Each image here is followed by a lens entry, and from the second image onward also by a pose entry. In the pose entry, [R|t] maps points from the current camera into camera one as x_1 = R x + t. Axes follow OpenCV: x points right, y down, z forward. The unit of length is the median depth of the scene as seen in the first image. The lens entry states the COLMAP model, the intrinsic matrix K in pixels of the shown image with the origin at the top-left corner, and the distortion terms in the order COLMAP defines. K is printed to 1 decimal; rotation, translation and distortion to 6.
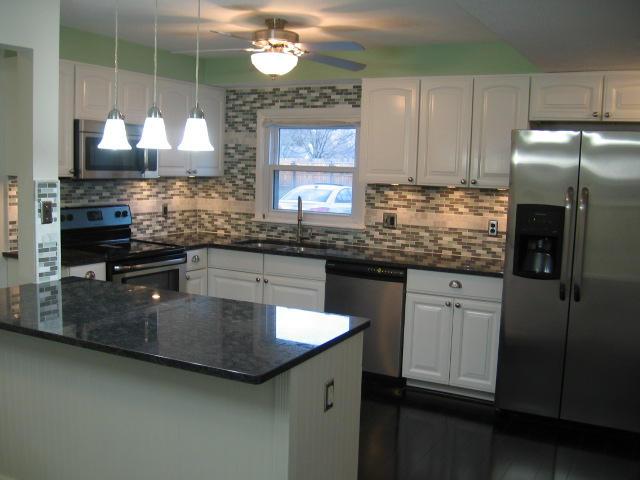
lens RADIAL K [[670.0, 0, 317.7], [0, 670.0, 241.4], [0, 0, 1]] dist [-0.114947, 0.000000]
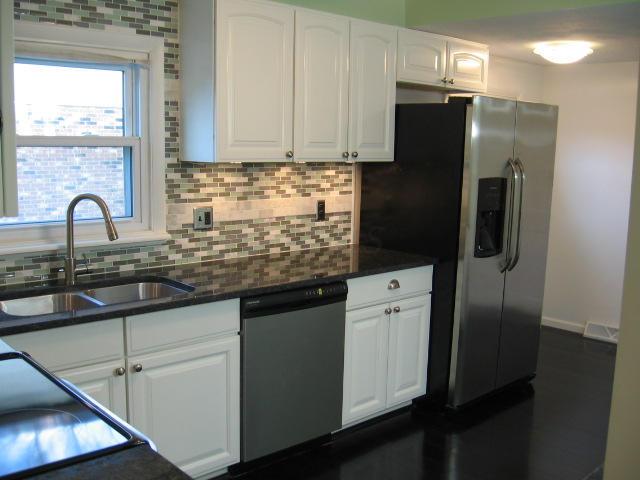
lens RADIAL K [[670.0, 0, 322.7], [0, 670.0, 243.2], [0, 0, 1]] dist [-0.114947, 0.000000]
pose [[0.315797, -0.163724, 0.934594, -0.469684], [0.091849, 0.985649, 0.141633, -0.089168], [-0.944371, 0.041114, 0.326303, 0.682073]]
